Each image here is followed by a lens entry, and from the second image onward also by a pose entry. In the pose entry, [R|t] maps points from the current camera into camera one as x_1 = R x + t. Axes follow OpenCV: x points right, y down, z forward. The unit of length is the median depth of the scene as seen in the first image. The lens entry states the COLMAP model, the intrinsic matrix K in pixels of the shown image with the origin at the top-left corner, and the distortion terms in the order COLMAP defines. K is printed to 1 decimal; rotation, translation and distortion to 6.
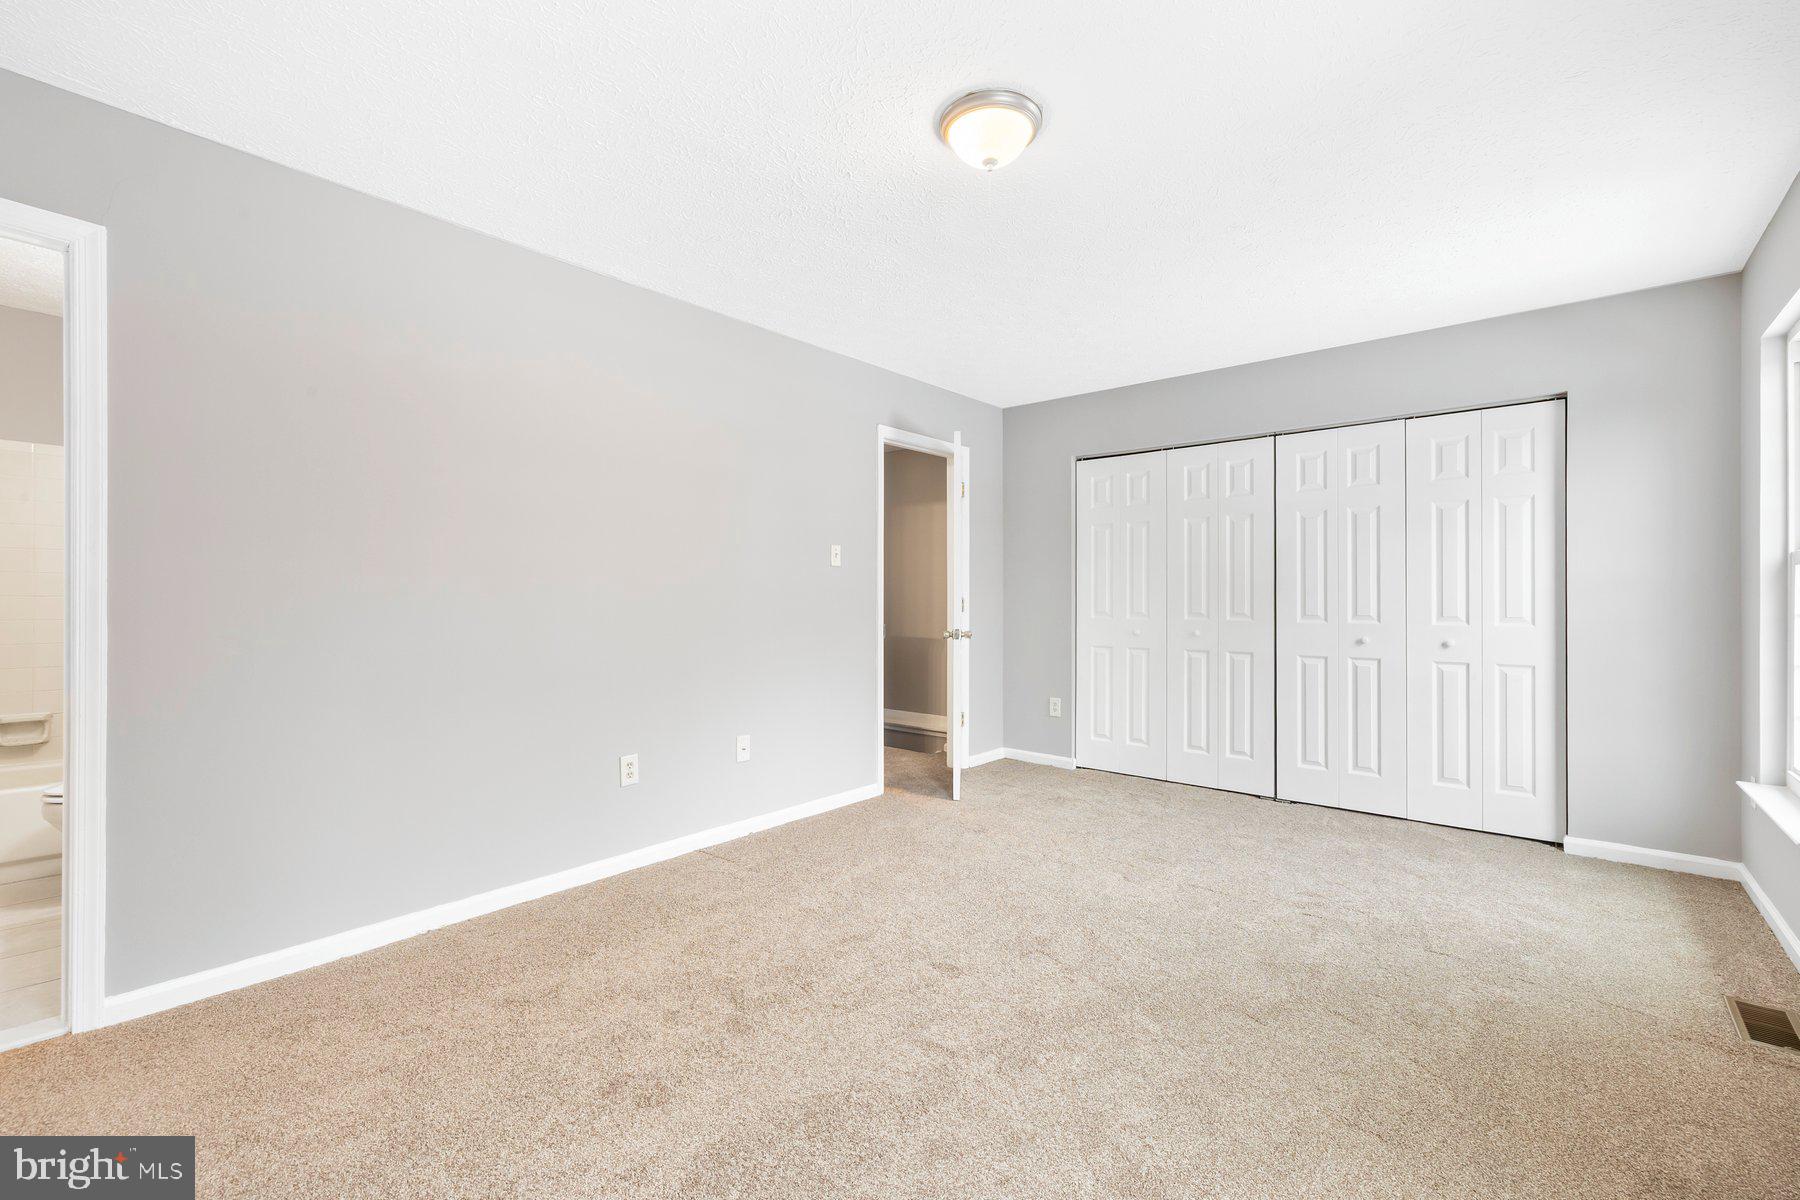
lens RADIAL K [[753.2, 0, 900.0], [0, 753.2, 600.0], [0, 0, 1]] dist [0.001243, -0.000035]
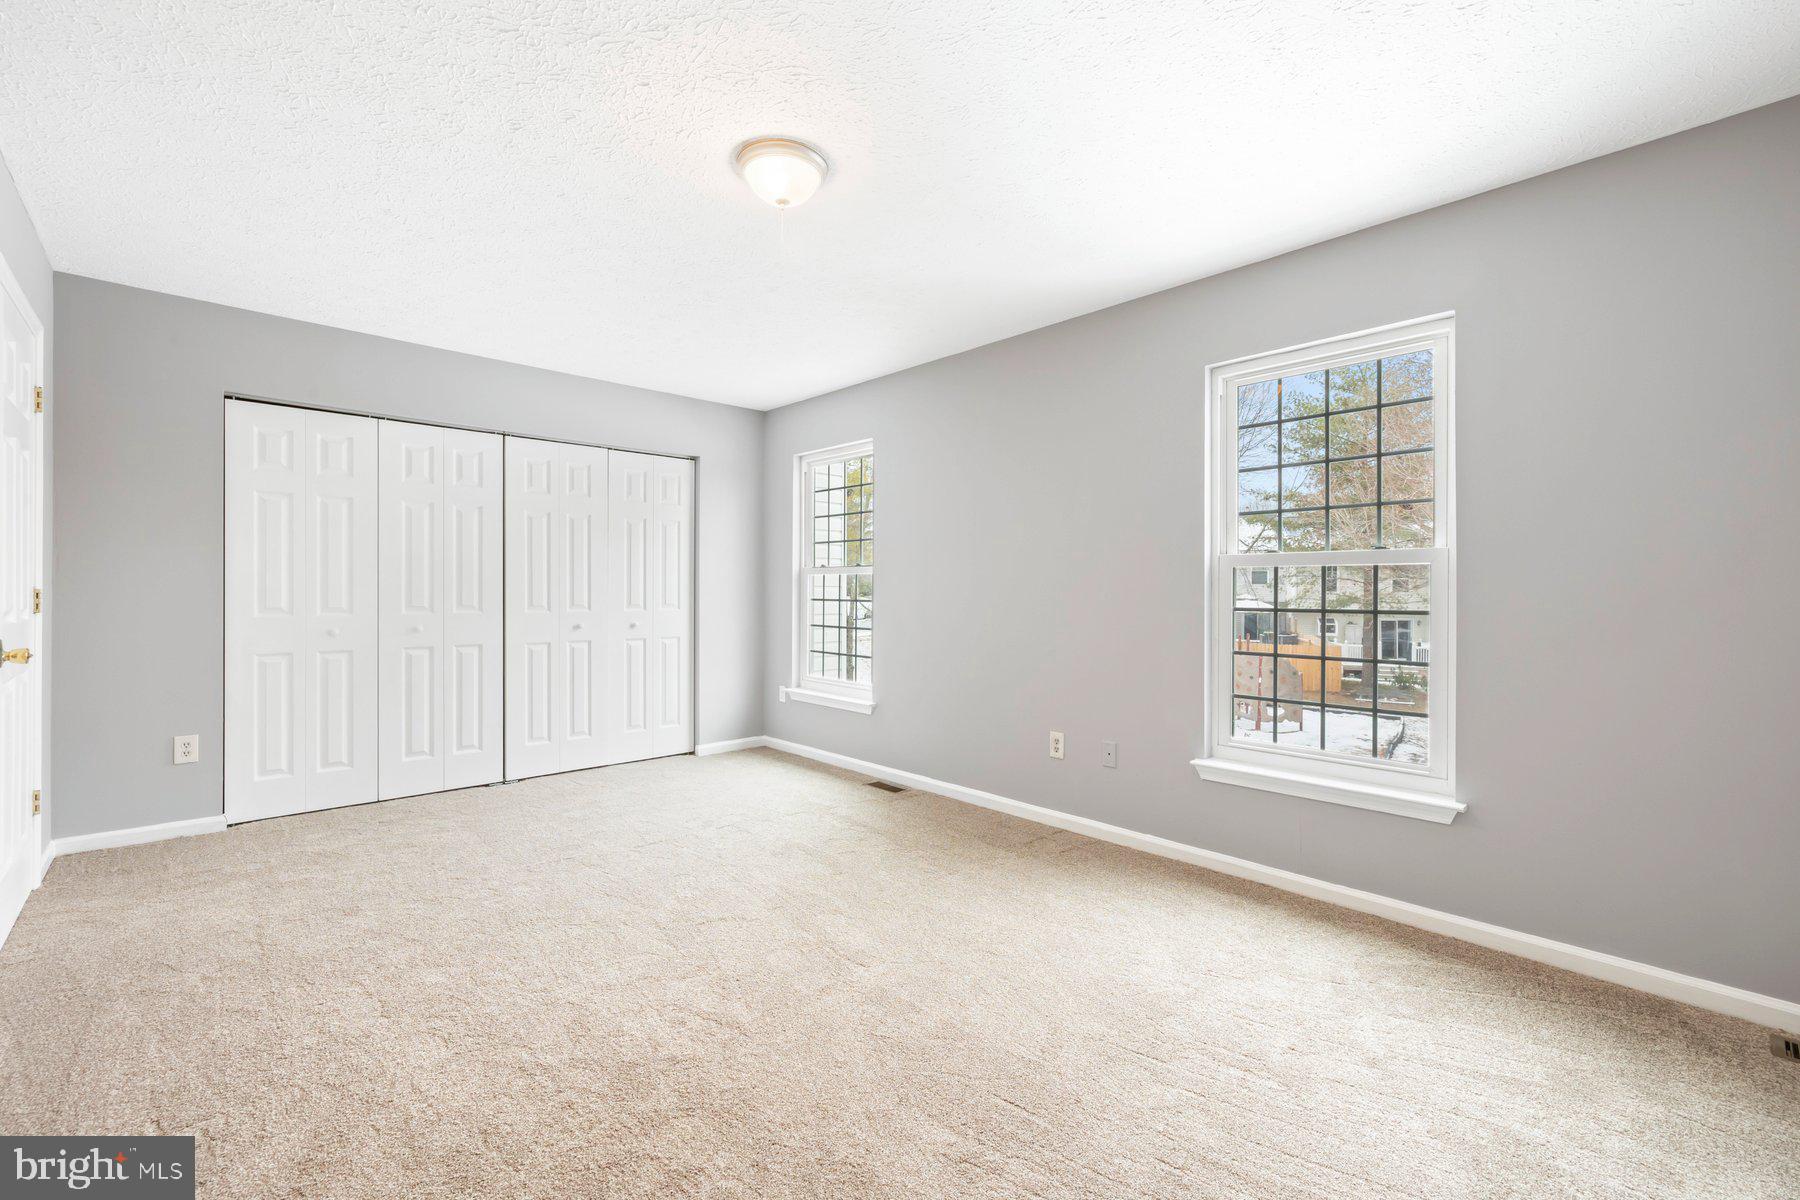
lens RADIAL K [[768.3, 0, 866.6], [0, 768.3, 595.8], [0, 0, 1]] dist [0.002299, 0.000239]
pose [[0.126820, -0.008176, 0.991892, -0.534623], [-0.000470, 0.999965, 0.008302, -0.004206], [-0.991926, -0.001519, 0.126812, 0.391741]]
